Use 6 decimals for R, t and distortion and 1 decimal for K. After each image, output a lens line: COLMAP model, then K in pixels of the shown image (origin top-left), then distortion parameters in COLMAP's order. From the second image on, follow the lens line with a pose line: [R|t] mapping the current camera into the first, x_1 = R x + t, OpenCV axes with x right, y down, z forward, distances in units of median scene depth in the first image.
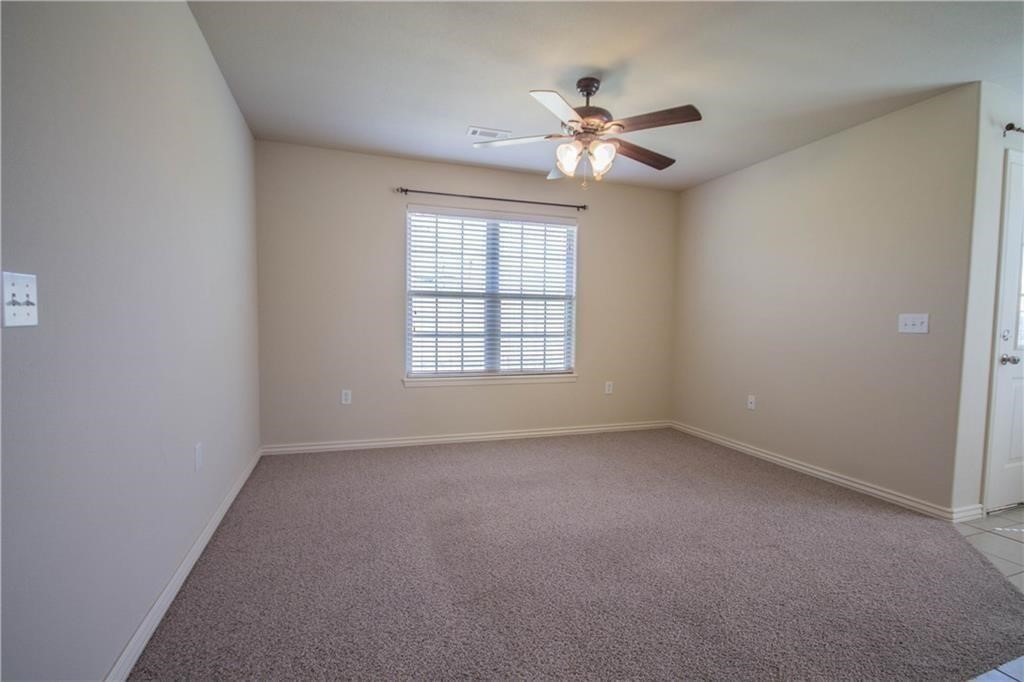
lens RADIAL K [[469.2, 0, 513.5], [0, 469.2, 355.9], [0, 0, 1]] dist [-0.001031, -0.001350]
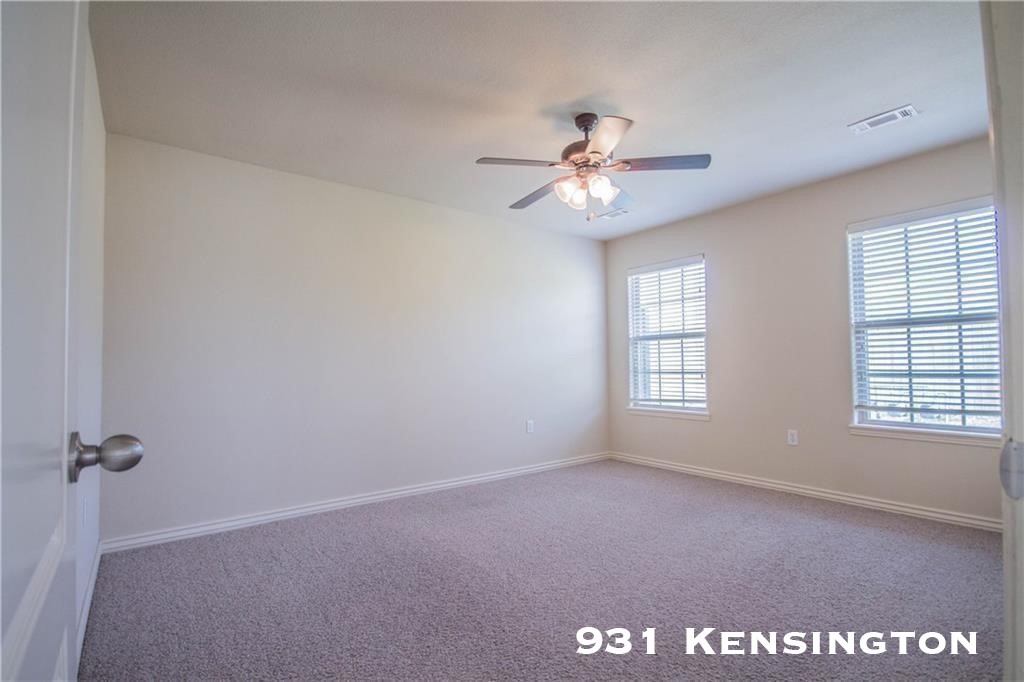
lens RADIAL K [[469.2, 0, 513.5], [0, 469.2, 355.9], [0, 0, 1]] dist [-0.001031, -0.001350]
pose [[0.325550, -0.033297, -0.944938, 0.531233], [-0.047595, 0.997536, -0.051548, -0.005217], [0.944326, 0.061756, 0.323163, 0.183006]]
